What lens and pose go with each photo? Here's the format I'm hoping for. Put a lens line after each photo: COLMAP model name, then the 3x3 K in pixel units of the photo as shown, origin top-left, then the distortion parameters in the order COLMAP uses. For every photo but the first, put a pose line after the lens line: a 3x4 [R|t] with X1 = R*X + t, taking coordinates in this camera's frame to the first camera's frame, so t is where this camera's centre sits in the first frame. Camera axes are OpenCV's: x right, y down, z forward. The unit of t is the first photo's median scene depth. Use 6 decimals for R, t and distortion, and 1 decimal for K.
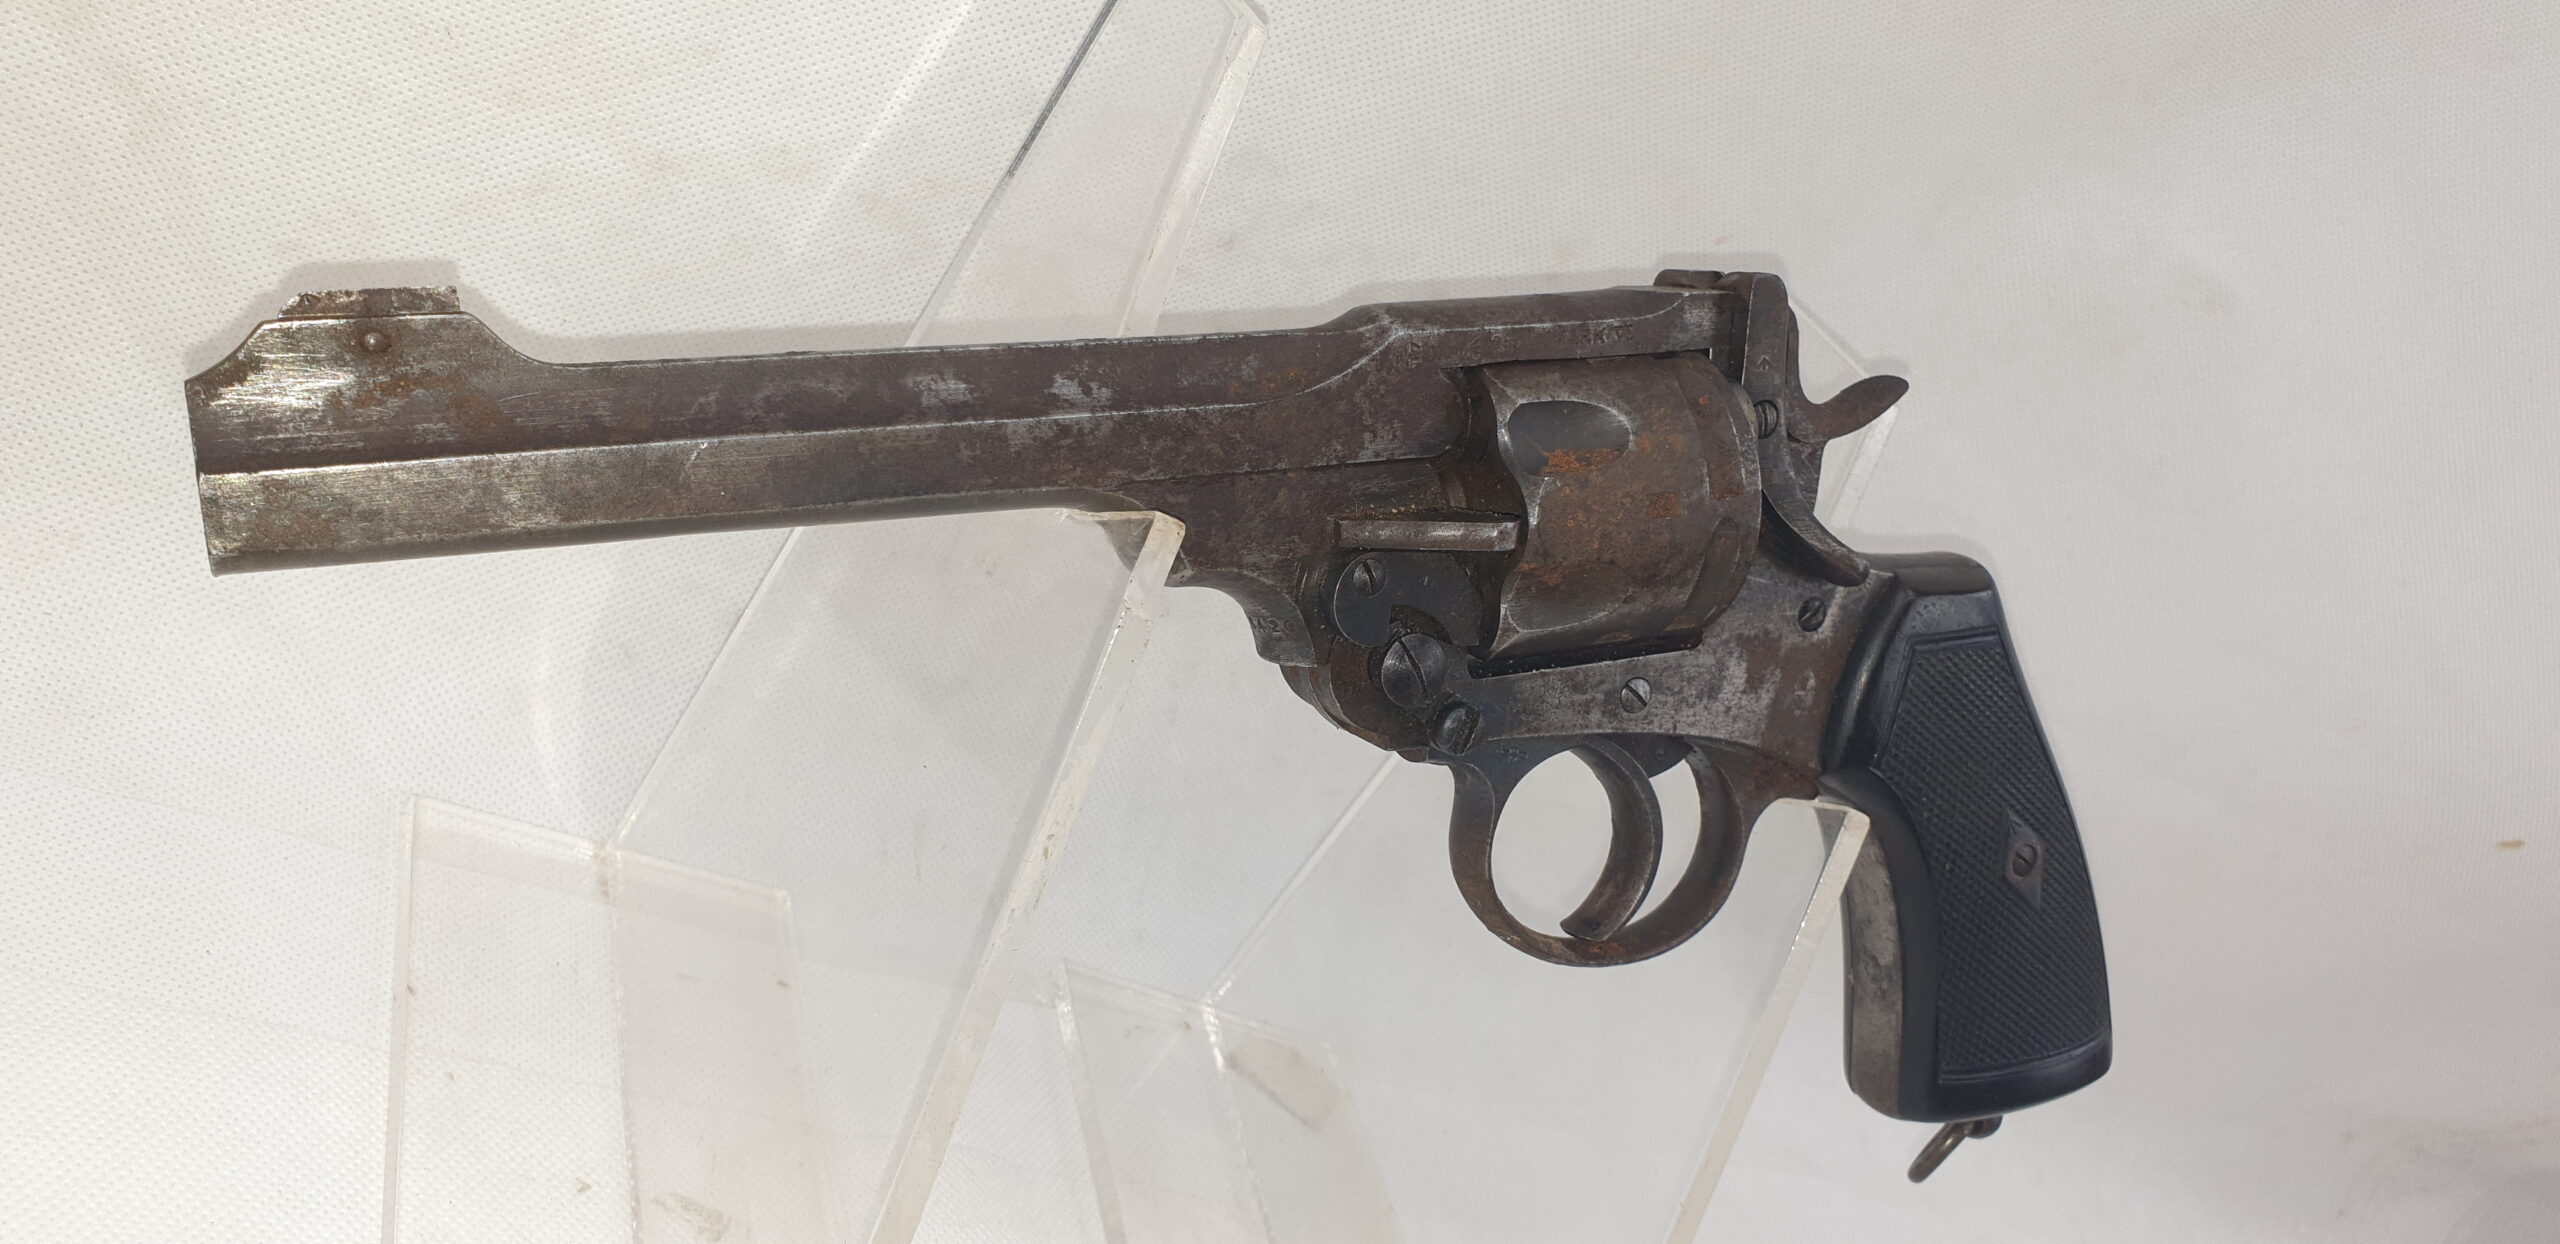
lens RADIAL K [[2115.7, 0, 1263.3], [0, 2115.7, 663.3], [0, 0, 1]] dist [0.014460, 0.017779]
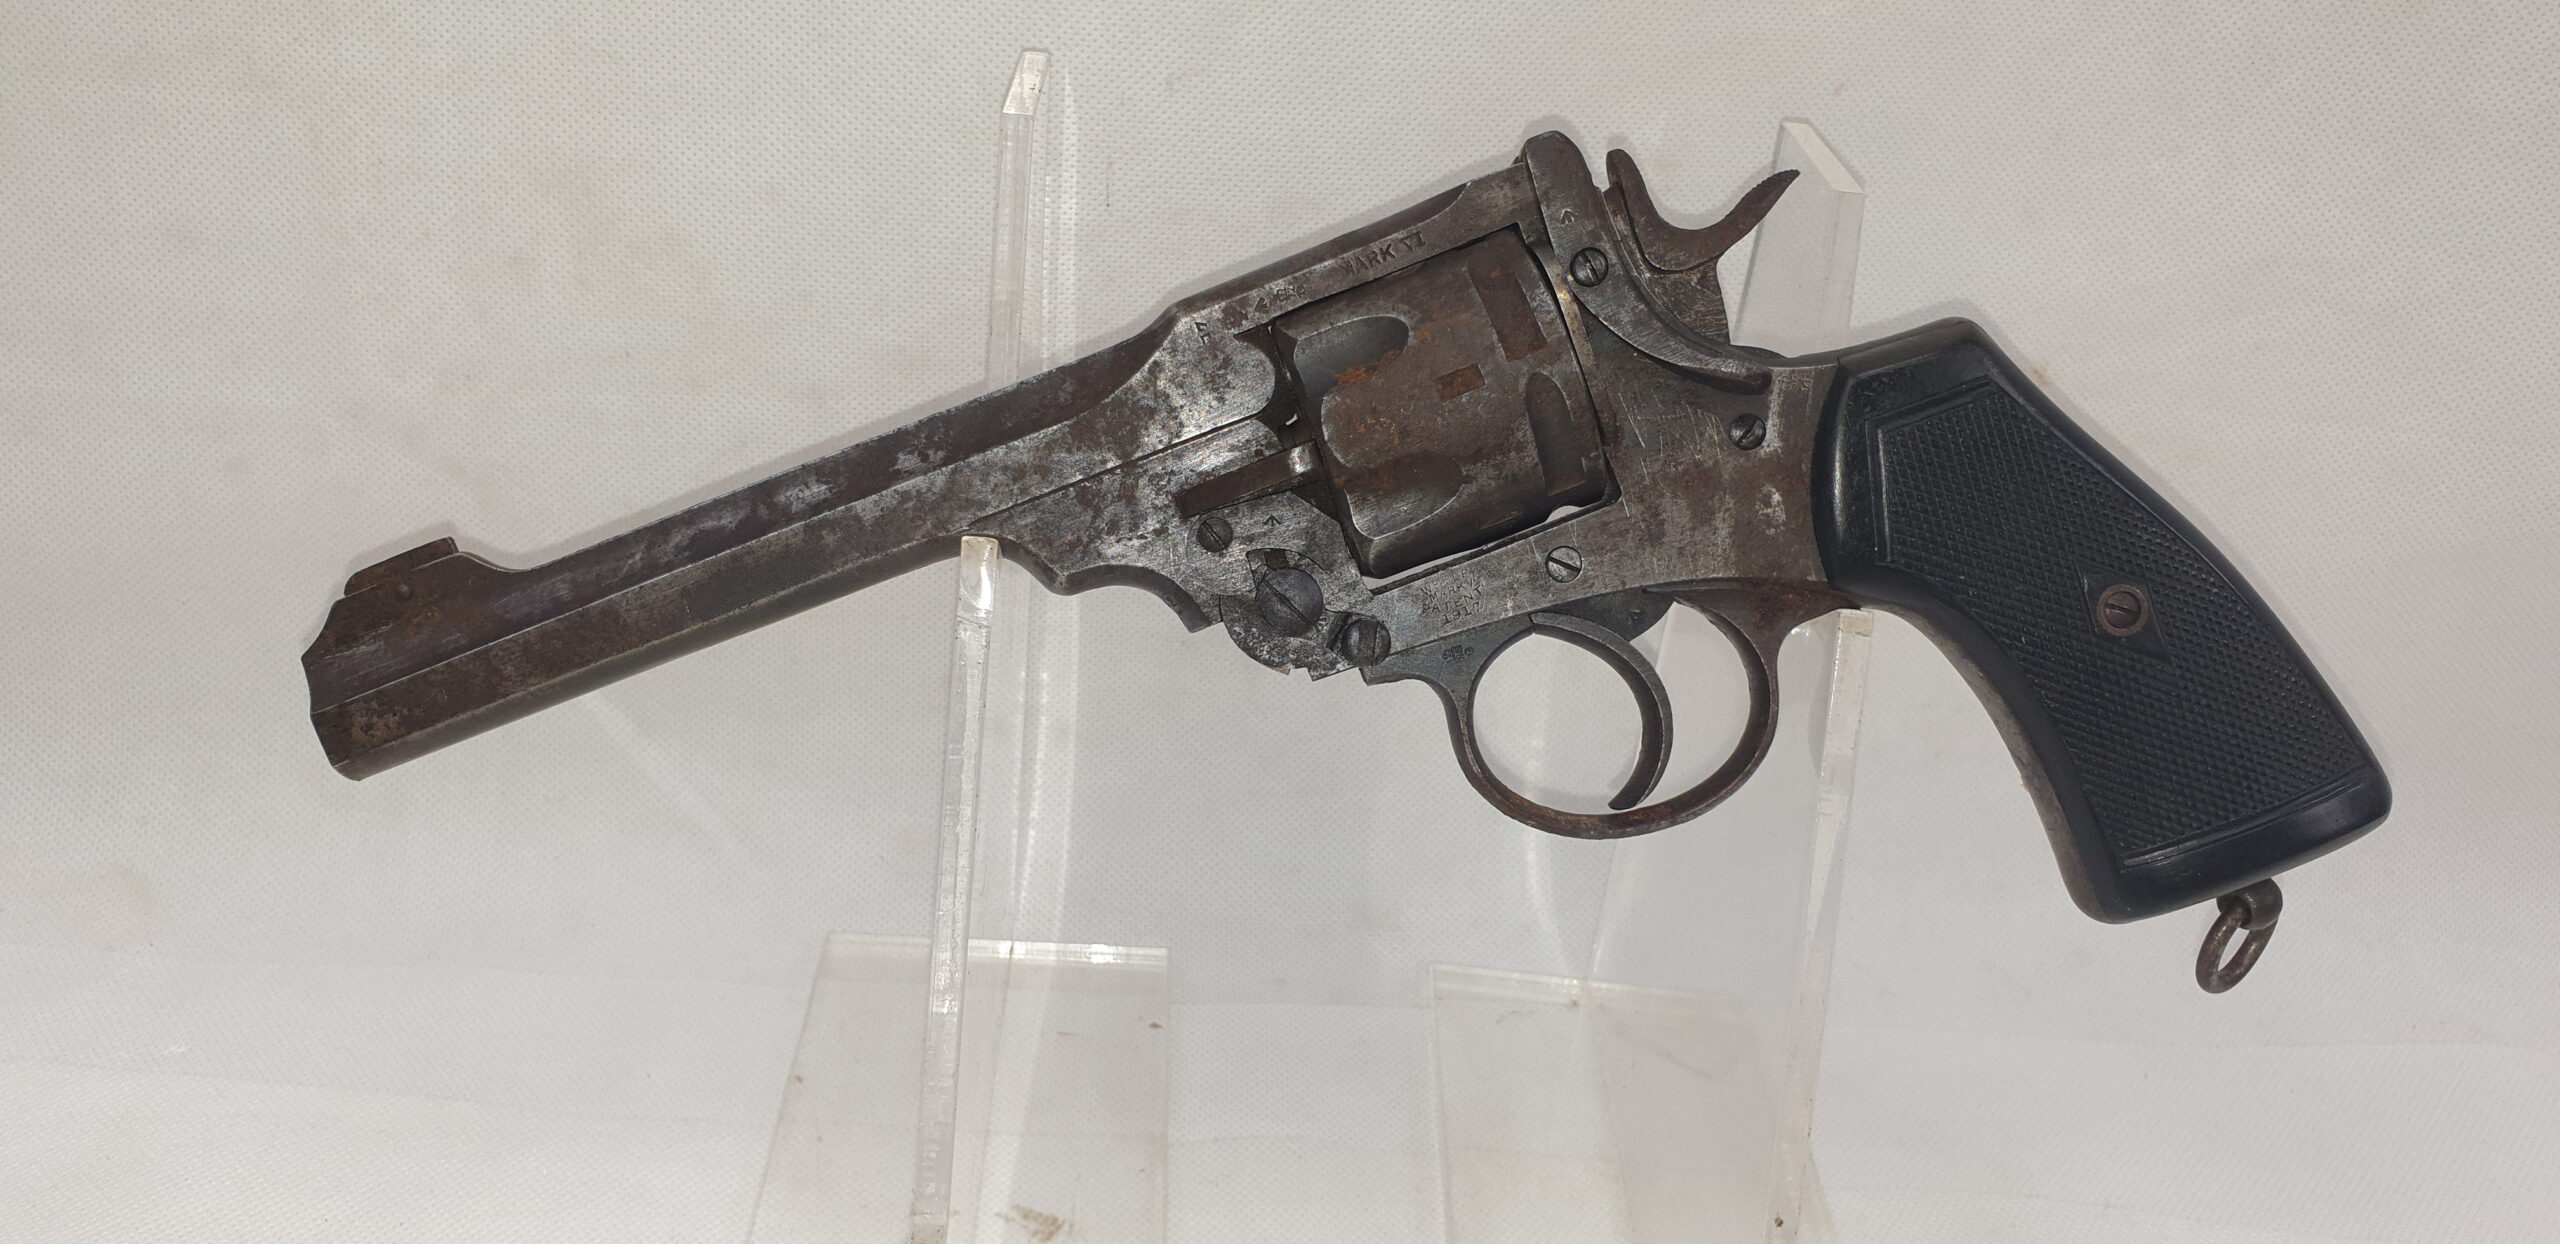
lens RADIAL K [[2115.7, 0, 1263.3], [0, 2115.7, 663.3], [0, 0, 1]] dist [0.014460, 0.017779]
pose [[0.843433, -0.276217, -0.460787, 0.548508], [0.244389, 0.961087, -0.128787, 0.168971], [0.478429, -0.003988, 0.878117, 0.031829]]
